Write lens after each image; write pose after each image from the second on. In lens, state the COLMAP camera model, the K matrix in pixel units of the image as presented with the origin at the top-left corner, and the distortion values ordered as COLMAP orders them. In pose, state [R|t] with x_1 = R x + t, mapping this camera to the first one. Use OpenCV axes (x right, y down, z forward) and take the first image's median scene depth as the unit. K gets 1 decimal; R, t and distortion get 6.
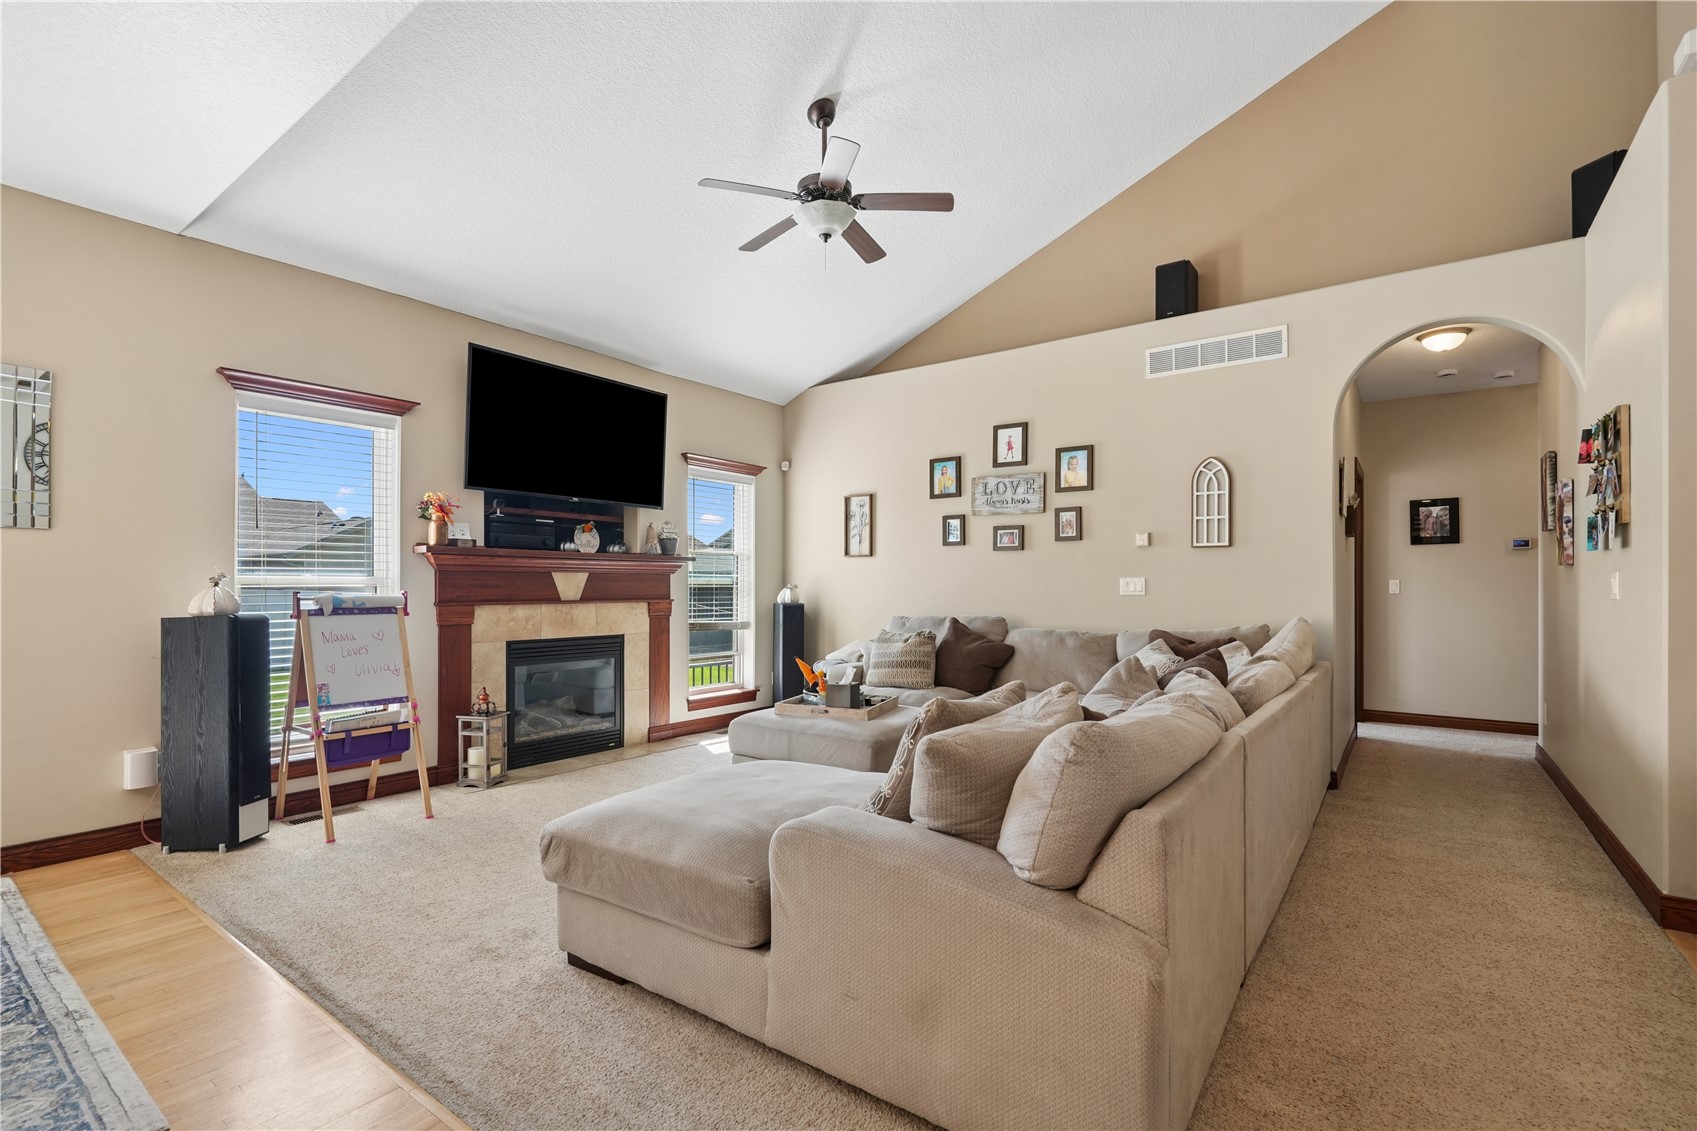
lens RADIAL K [[770.2, 0, 846.9], [0, 770.2, 582.3], [0, 0, 1]] dist [-0.005842, 0.002183]
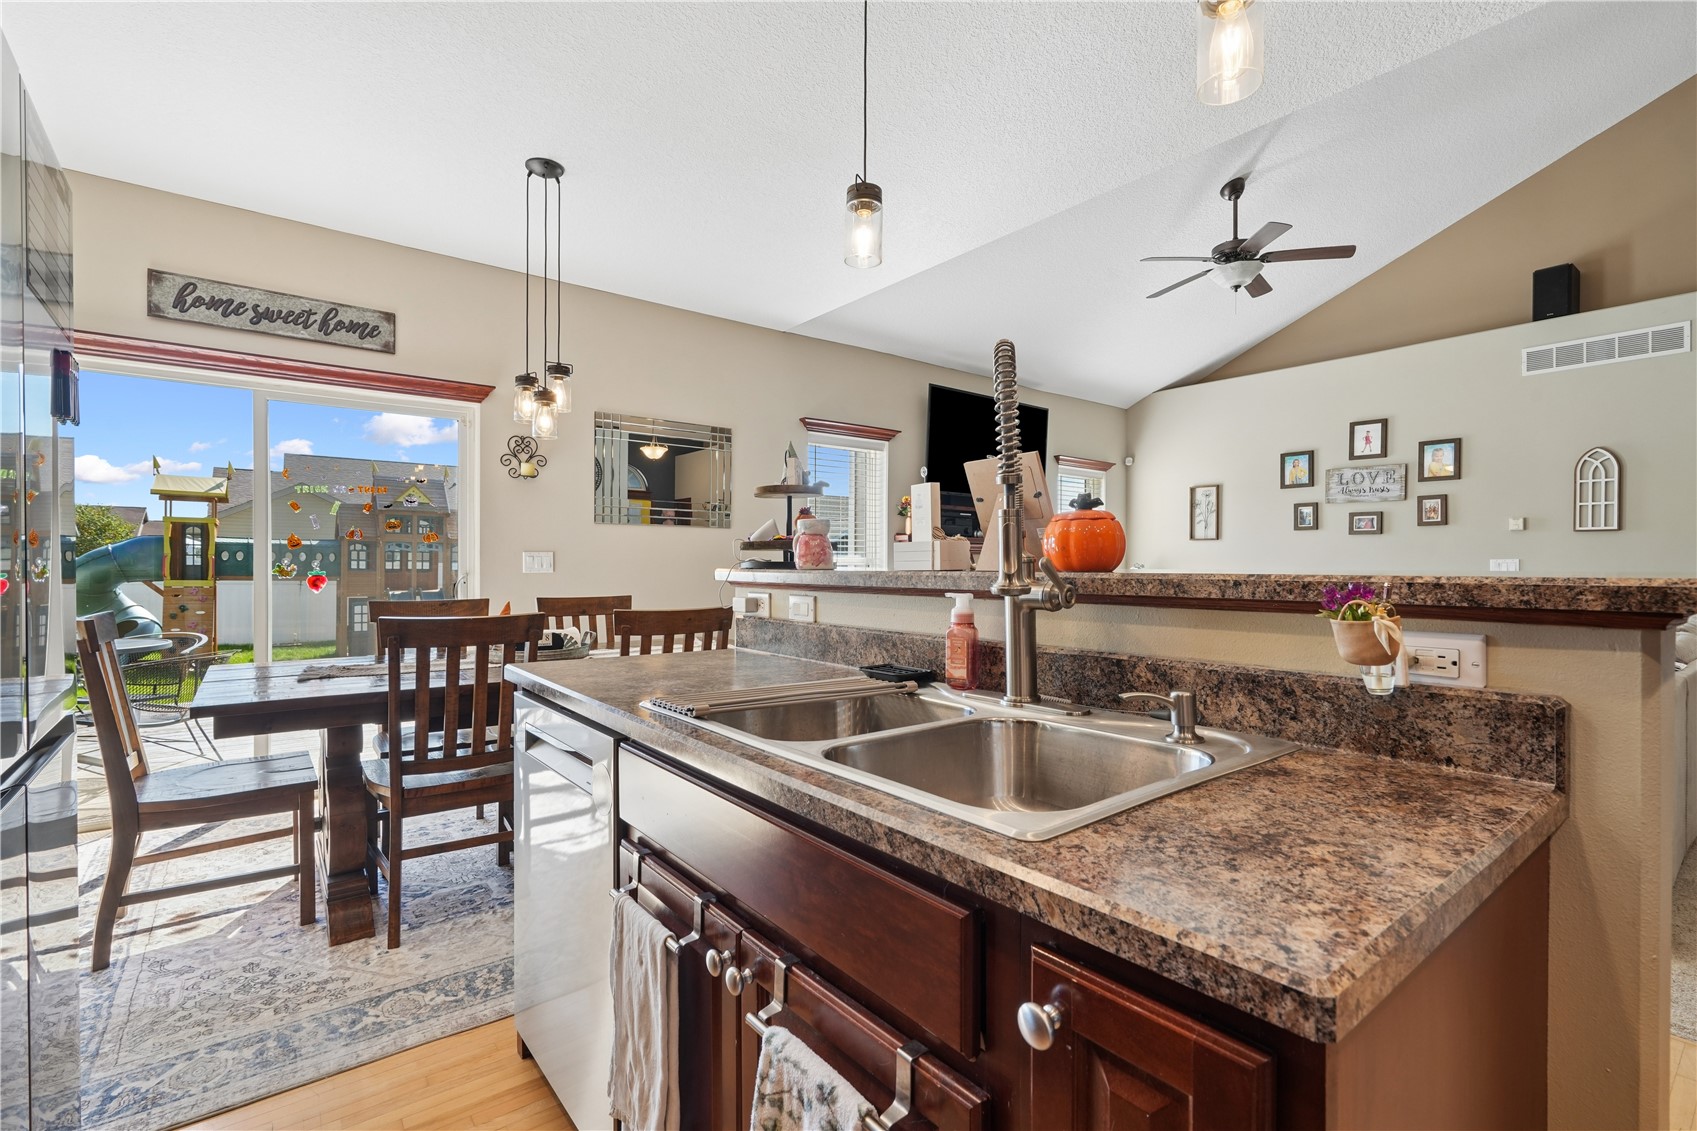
lens RADIAL K [[770.2, 0, 846.8], [0, 770.2, 568.0], [0, 0, 1]] dist [-0.005842, 0.002183]
pose [[0.963092, 0.005184, -0.269123, -0.241873], [-0.003085, 0.999961, 0.008220, 0.000695], [0.269156, -0.007086, 0.963071, -0.309855]]
